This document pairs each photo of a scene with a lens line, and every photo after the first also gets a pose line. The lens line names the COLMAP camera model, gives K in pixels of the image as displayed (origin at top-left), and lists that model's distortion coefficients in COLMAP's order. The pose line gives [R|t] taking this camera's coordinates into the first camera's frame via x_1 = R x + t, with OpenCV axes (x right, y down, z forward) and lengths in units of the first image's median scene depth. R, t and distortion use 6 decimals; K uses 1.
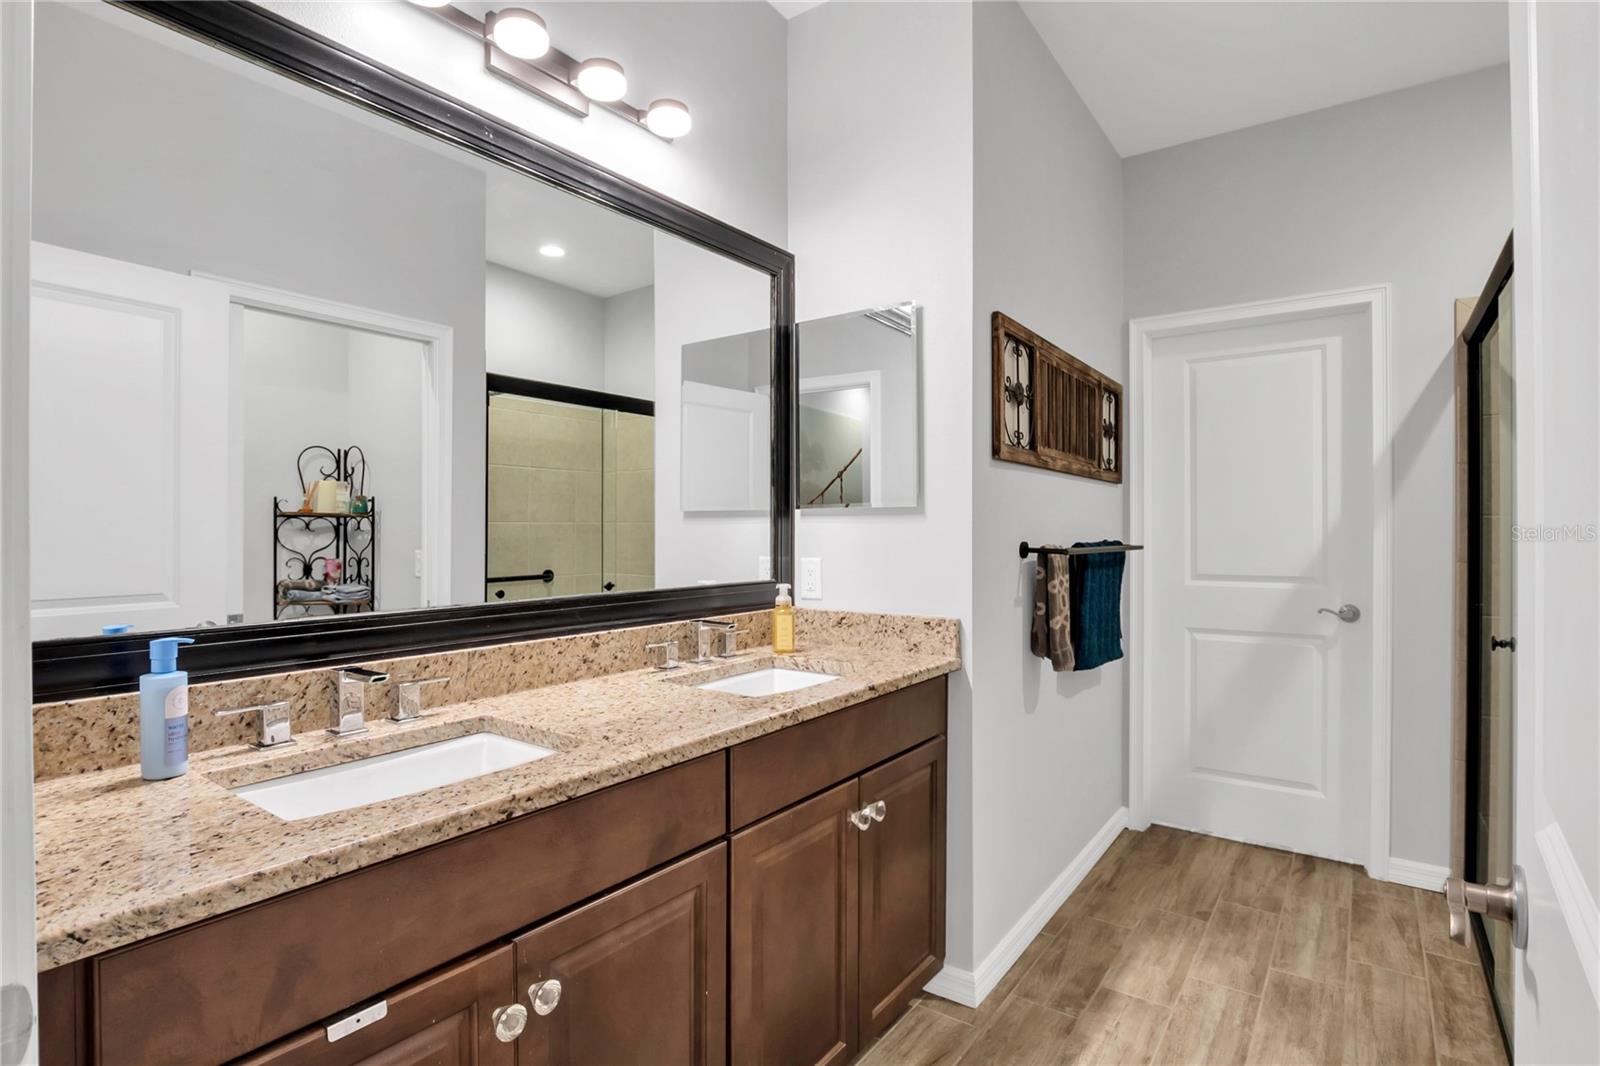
lens RADIAL K [[749.5, 0, 802.6], [0, 749.5, 533.1], [0, 0, 1]] dist [-0.028332, 0.002103]
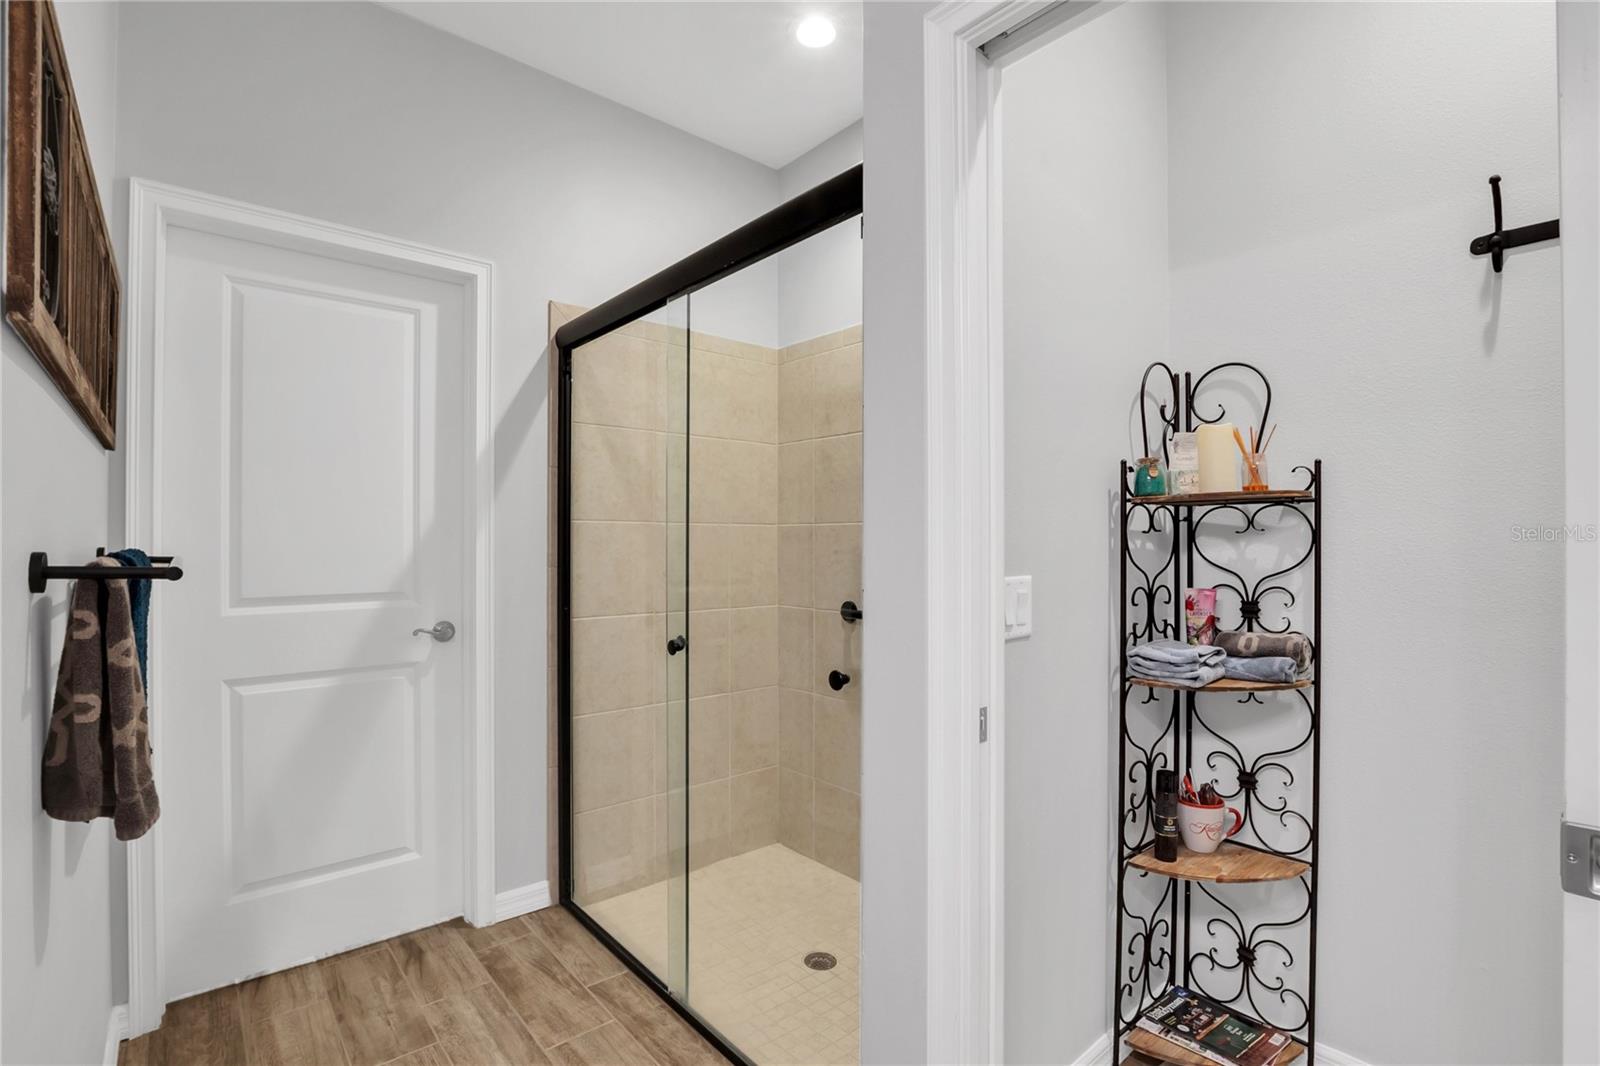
lens RADIAL K [[749.5, 0, 862.1], [0, 749.5, 537.7], [0, 0, 1]] dist [-0.028332, 0.002103]
pose [[0.219435, 0.003791, 0.975620, 0.007427], [-0.000094, 0.999993, -0.003865, 0.003673], [-0.975627, 0.000756, 0.219433, 0.347465]]
